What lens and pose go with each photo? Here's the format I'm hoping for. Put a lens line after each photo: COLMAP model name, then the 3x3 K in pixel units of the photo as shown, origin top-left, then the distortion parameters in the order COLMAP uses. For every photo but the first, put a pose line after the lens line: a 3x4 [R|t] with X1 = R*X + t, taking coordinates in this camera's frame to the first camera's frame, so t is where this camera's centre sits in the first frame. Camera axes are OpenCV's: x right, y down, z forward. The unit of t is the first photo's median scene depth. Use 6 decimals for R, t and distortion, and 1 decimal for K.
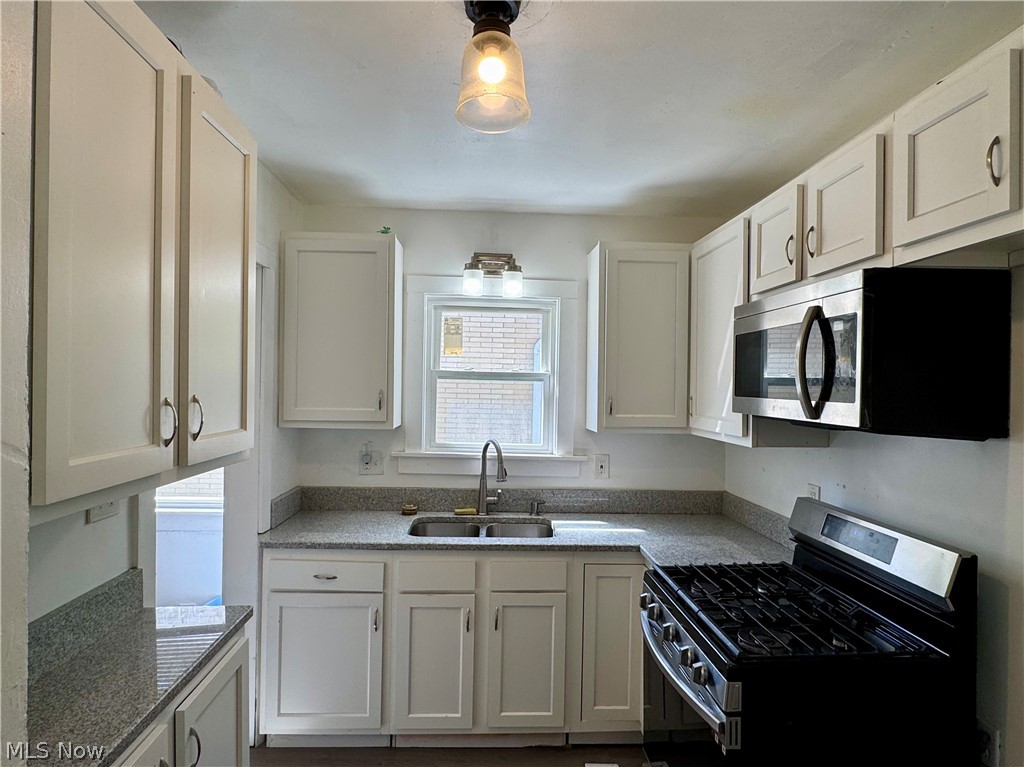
lens RADIAL K [[595.3, 0, 512.0], [0, 595.3, 383.5], [0, 0, 1]] dist [-0.000946, -0.000591]
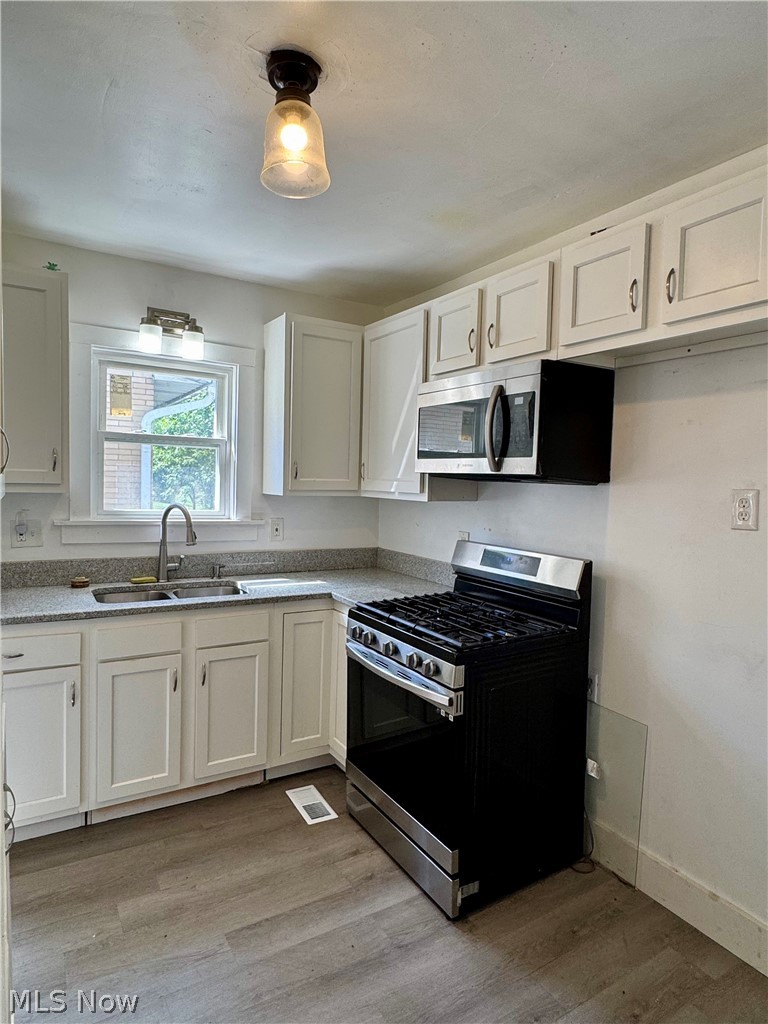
lens RADIAL K [[614.1, 0, 384.0], [0, 614.1, 512.0], [0, 0, 1]] dist [0.000341, 0.001138]
pose [[0.877337, -0.019705, 0.479470, -0.252301], [-0.012350, 0.997898, 0.063609, 0.044782], [-0.479715, -0.061728, 0.875250, -0.056470]]
